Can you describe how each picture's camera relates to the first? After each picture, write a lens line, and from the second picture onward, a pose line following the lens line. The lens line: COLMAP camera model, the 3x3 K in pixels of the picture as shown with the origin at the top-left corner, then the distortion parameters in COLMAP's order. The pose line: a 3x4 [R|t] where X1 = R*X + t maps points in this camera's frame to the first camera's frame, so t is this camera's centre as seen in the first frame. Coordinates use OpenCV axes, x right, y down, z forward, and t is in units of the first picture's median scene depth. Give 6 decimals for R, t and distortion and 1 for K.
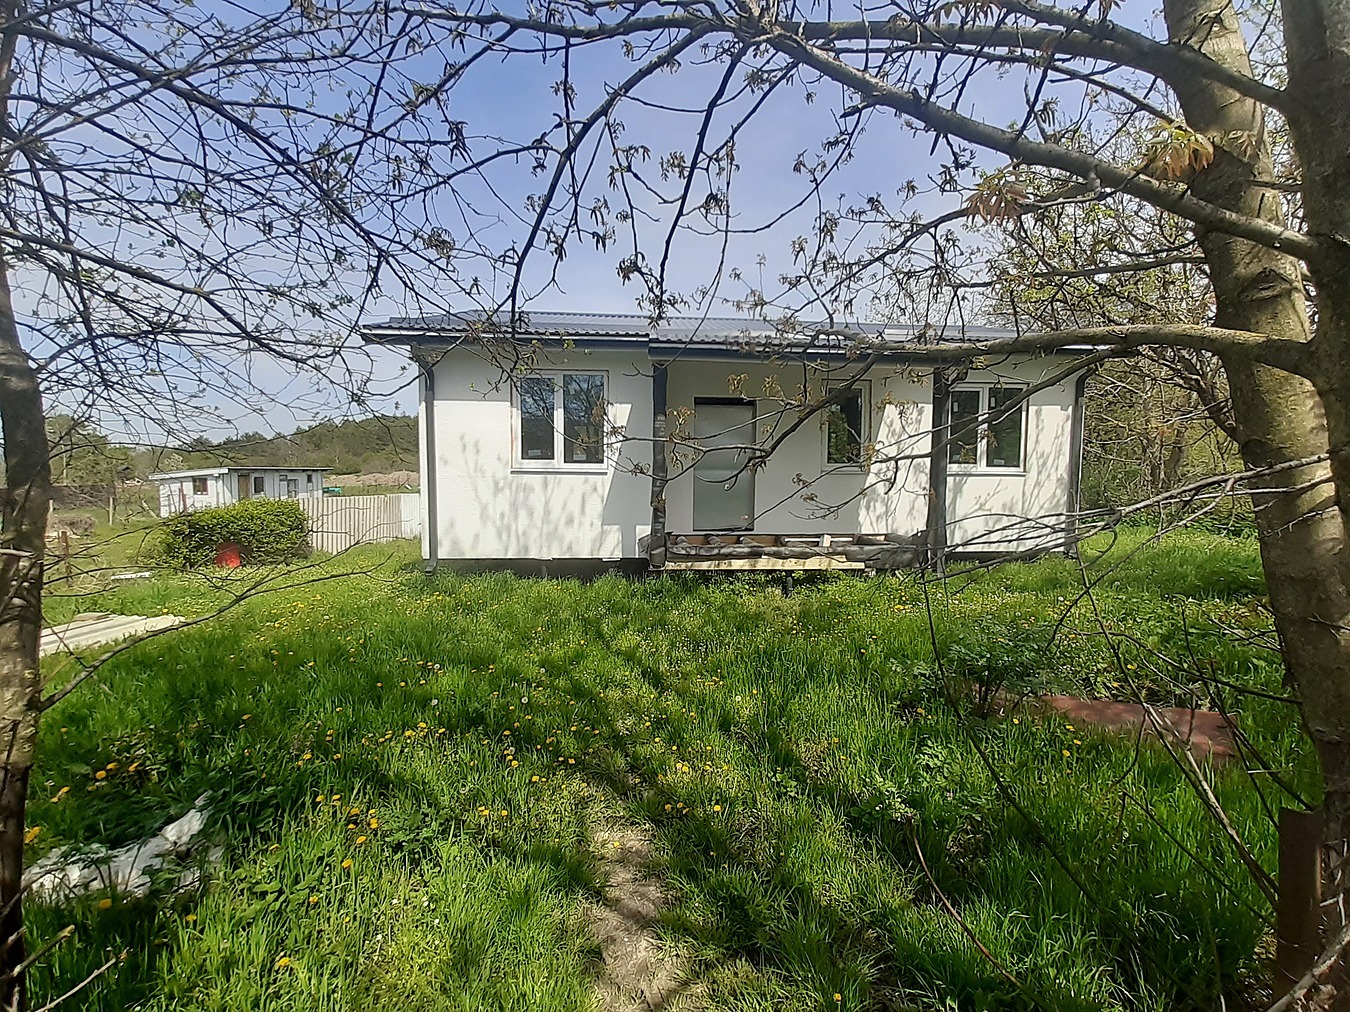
lens RADIAL K [[534.0, 0, 685.8], [0, 534.0, 492.5], [0, 0, 1]] dist [0.009831, -0.011067]
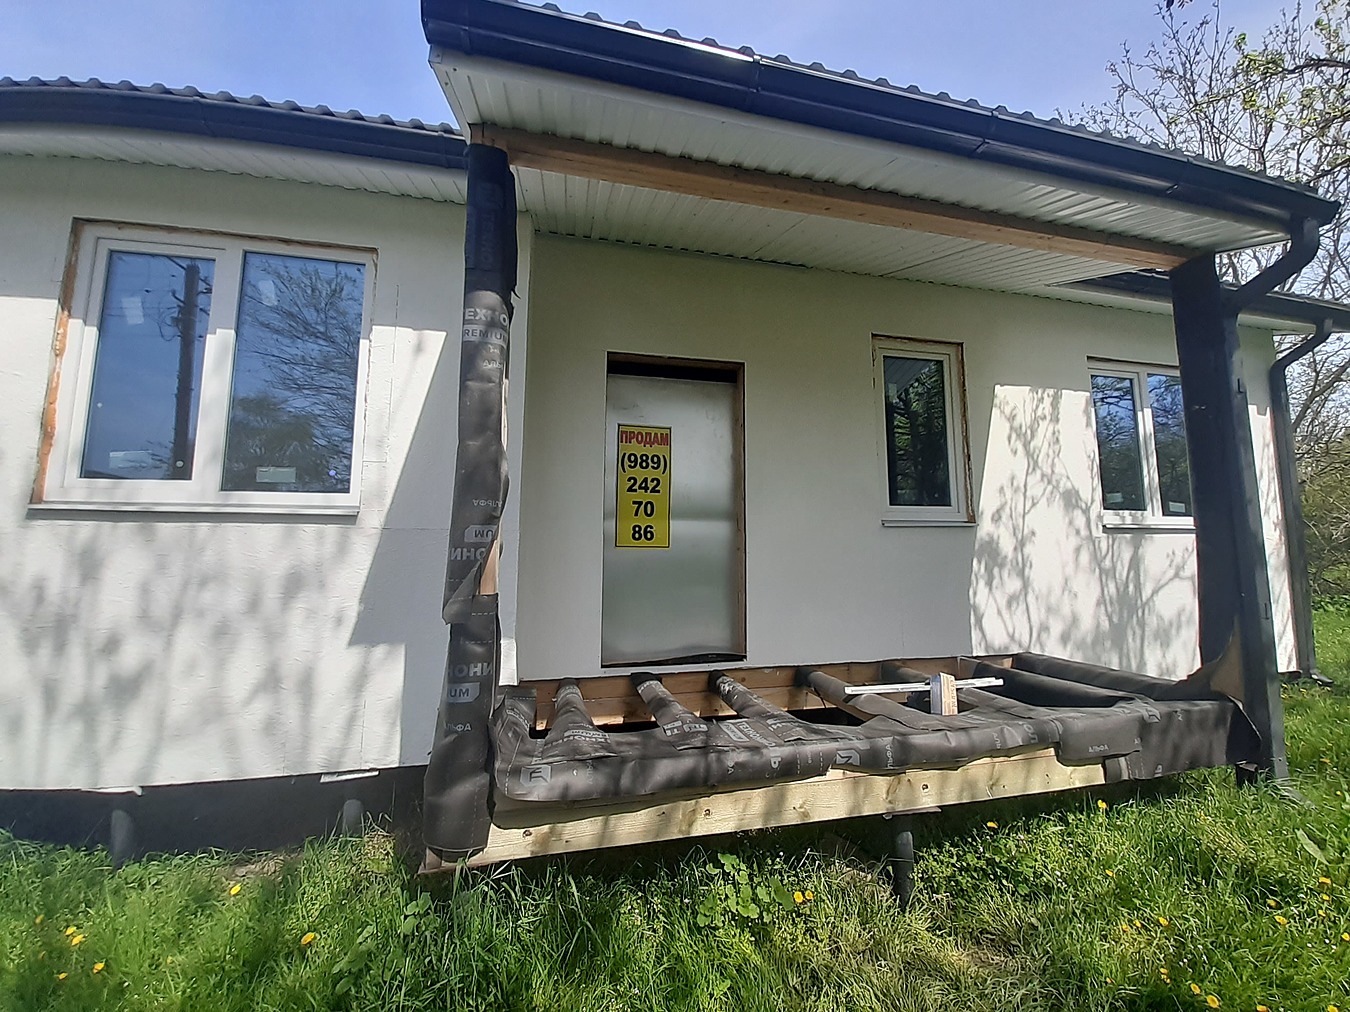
lens RADIAL K [[534.0, 0, 685.8], [0, 534.0, 492.5], [0, 0, 1]] dist [0.009831, -0.011067]
pose [[0.987475, 0.008303, 0.157559, 0.018488], [0.017869, 0.986304, -0.163969, 0.012209], [-0.156763, 0.164731, 0.973801, 0.873656]]
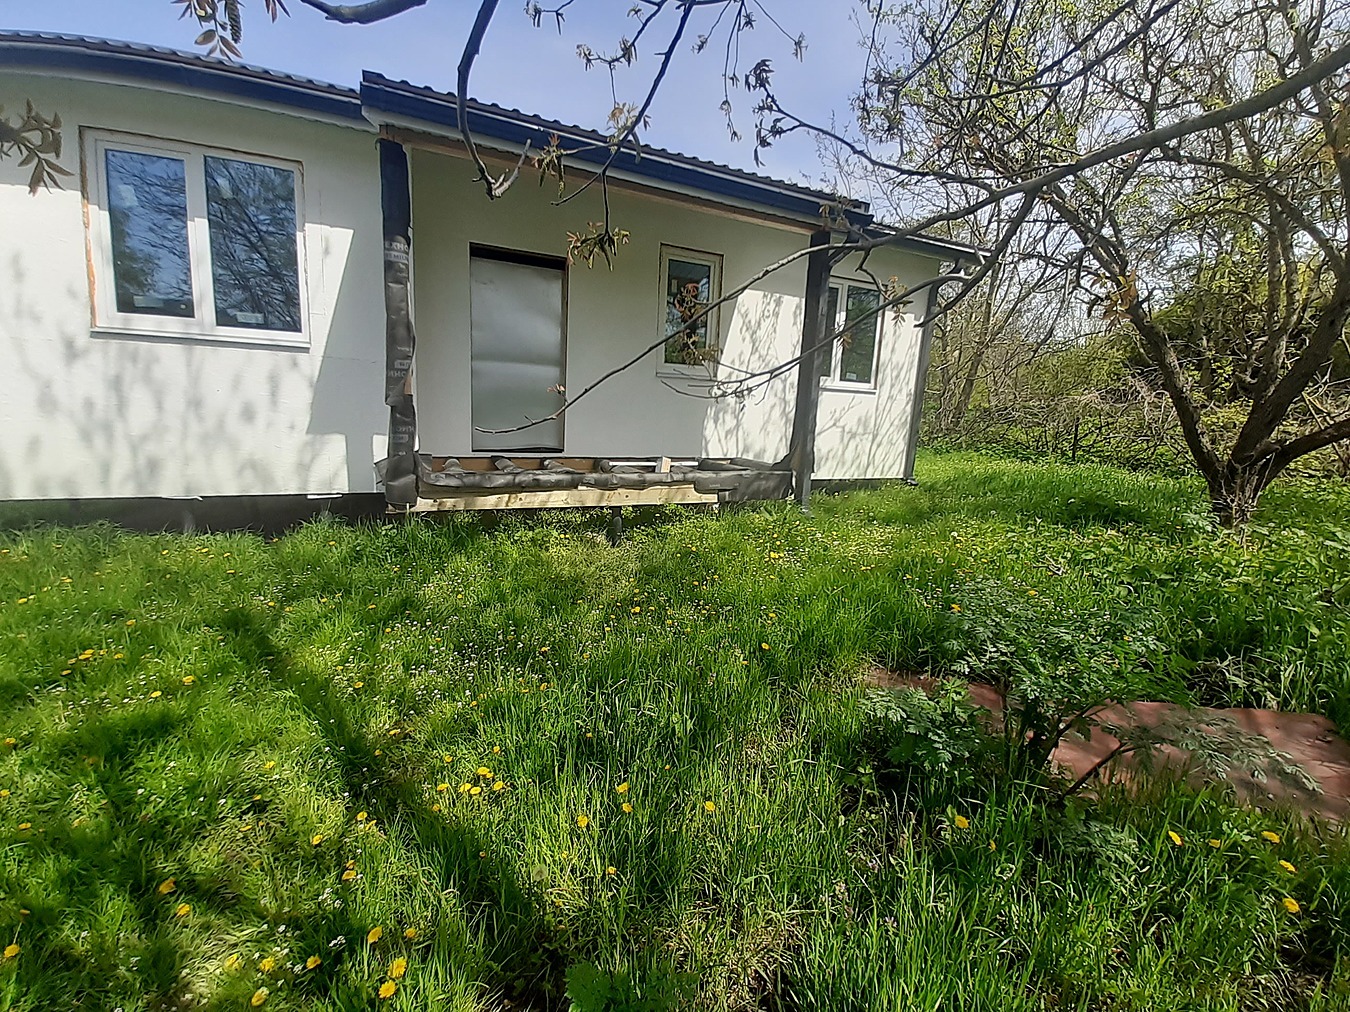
lens RADIAL K [[534.0, 0, 685.8], [0, 534.0, 492.5], [0, 0, 1]] dist [0.009831, -0.011067]
pose [[0.935238, -0.017100, 0.353606, 0.039900], [-0.026937, 0.992500, 0.119239, 0.053046], [-0.352993, -0.121042, 0.927763, 0.418282]]
